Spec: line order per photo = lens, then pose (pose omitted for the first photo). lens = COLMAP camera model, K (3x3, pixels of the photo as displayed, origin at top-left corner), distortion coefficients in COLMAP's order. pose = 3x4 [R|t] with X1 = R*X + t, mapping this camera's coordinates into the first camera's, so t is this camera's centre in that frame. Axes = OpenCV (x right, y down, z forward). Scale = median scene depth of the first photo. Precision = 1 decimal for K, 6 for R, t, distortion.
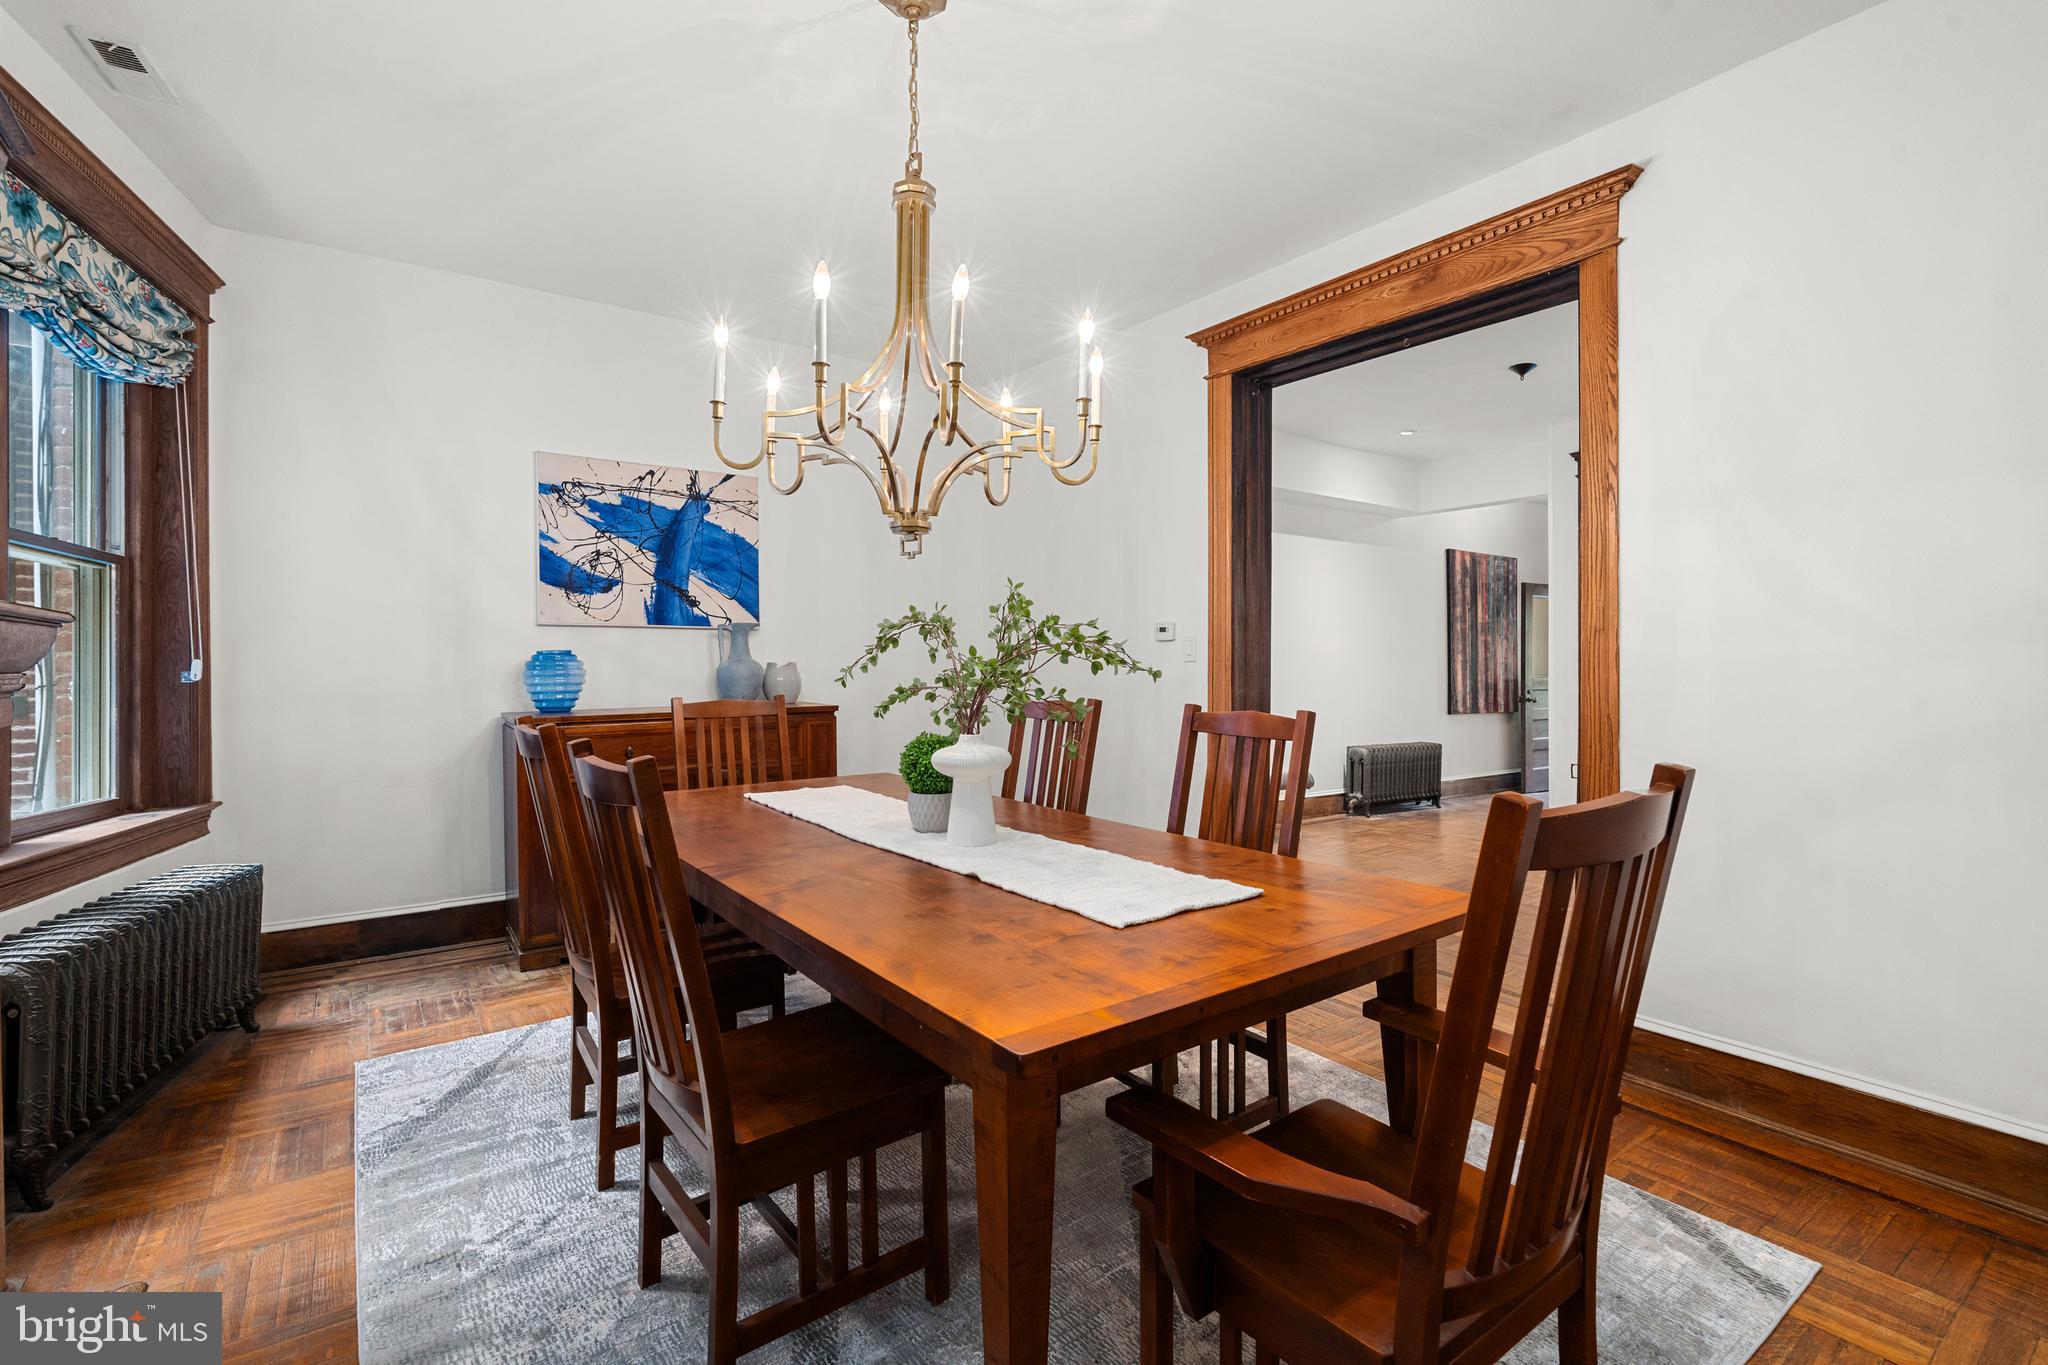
lens RADIAL K [[932.1, 0, 1023.4], [0, 932.1, 683.7], [0, 0, 1]] dist [-0.005255, -0.000379]
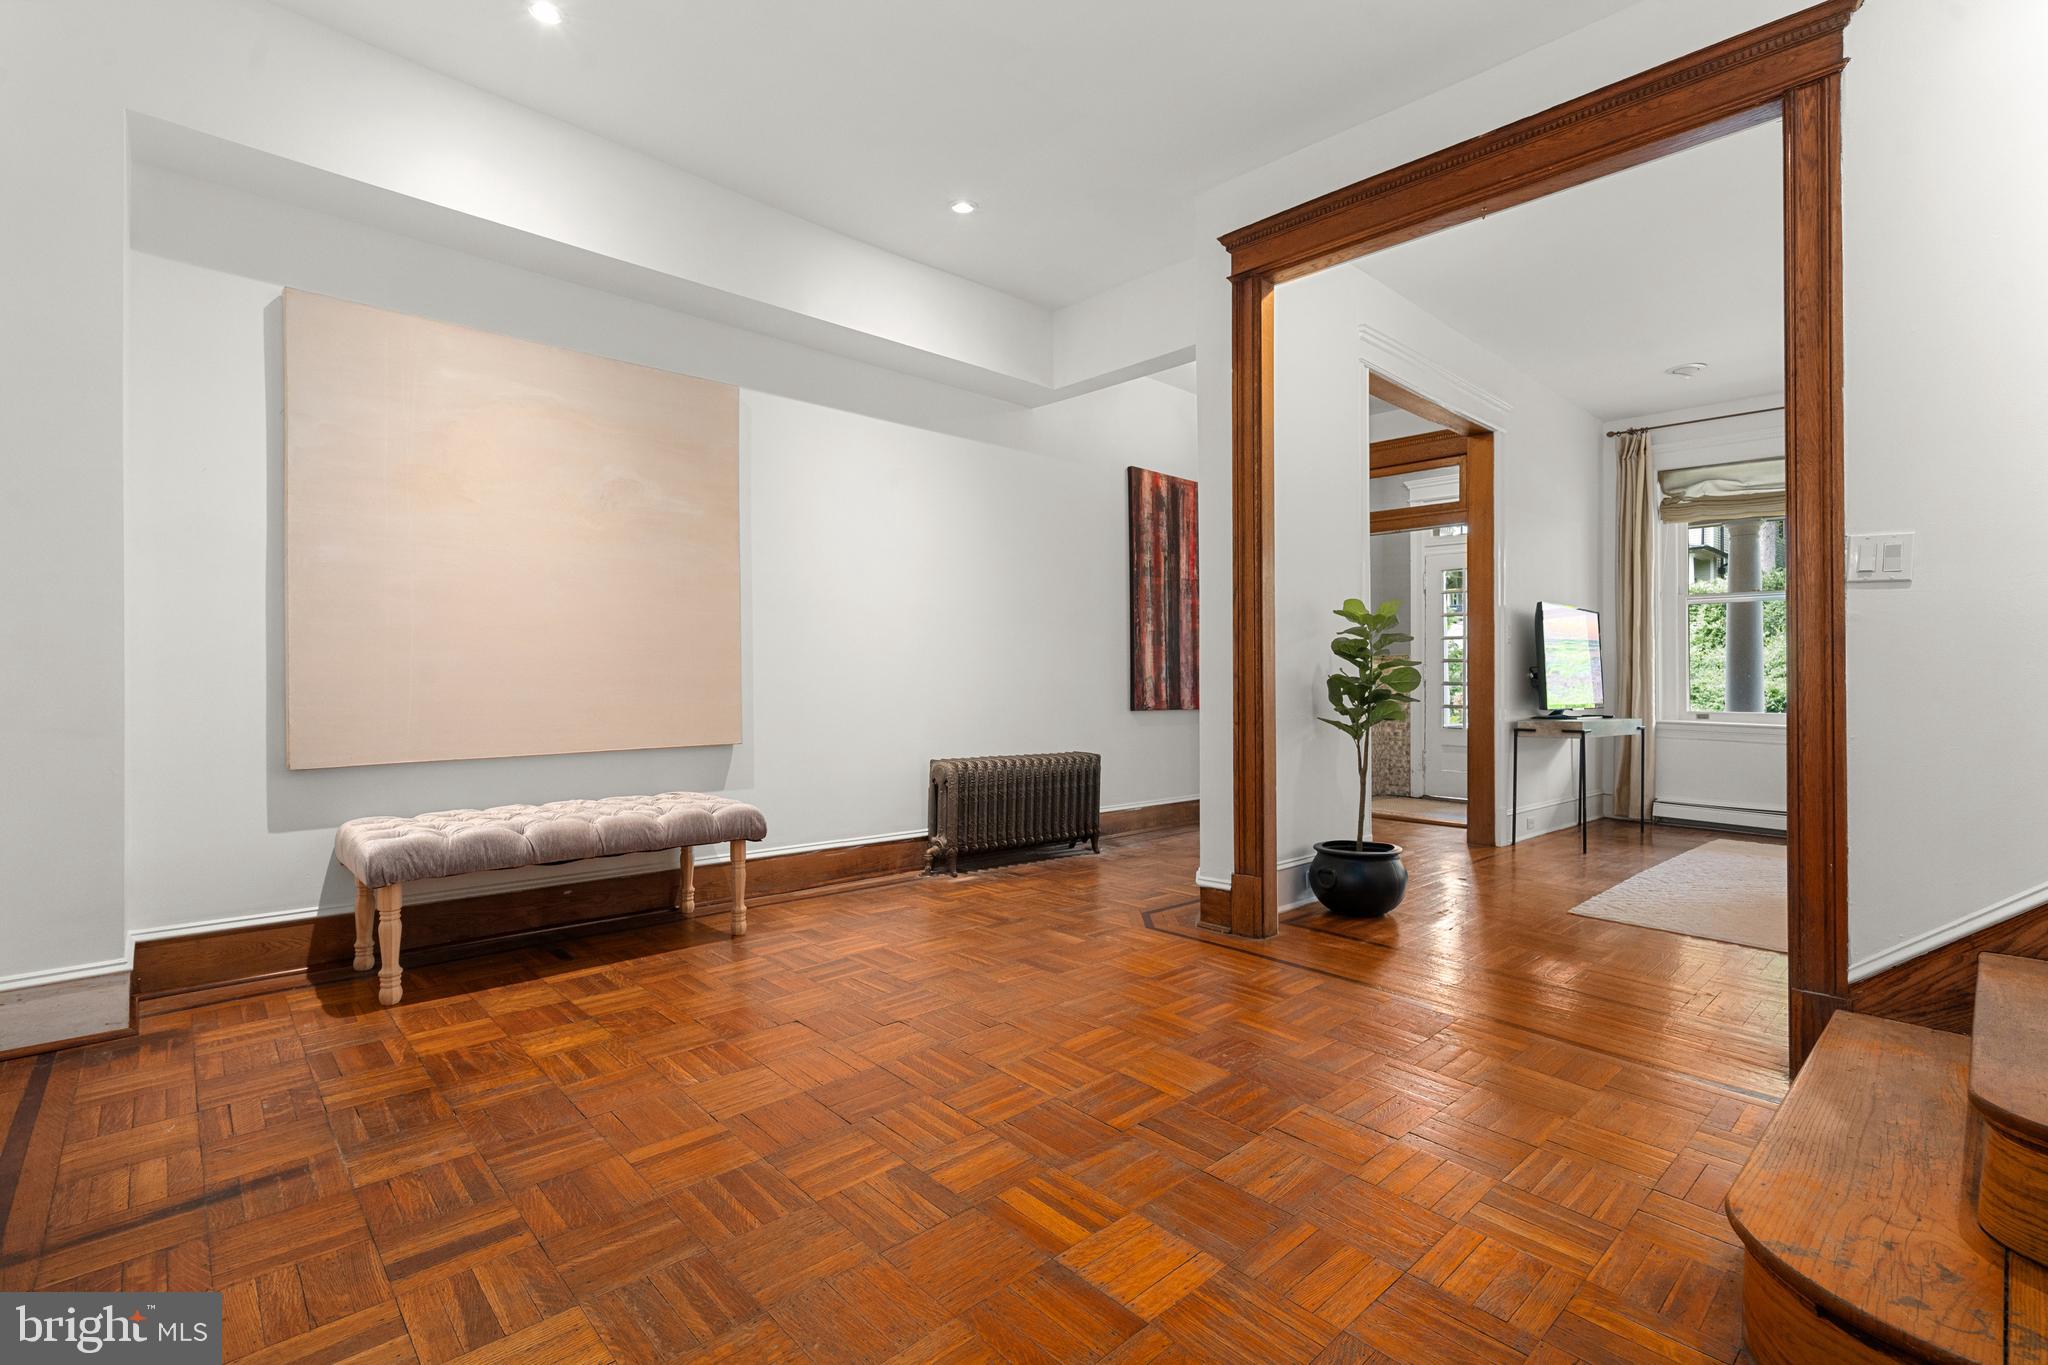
lens RADIAL K [[932.1, 0, 1028.3], [0, 932.1, 676.6], [0, 0, 1]] dist [-0.005255, -0.000379]
pose [[0.991310, 0.006311, 0.131395, 0.291446], [-0.004385, 0.999879, -0.014941, 0.018620], [-0.131473, 0.014235, 0.991218, 0.335393]]
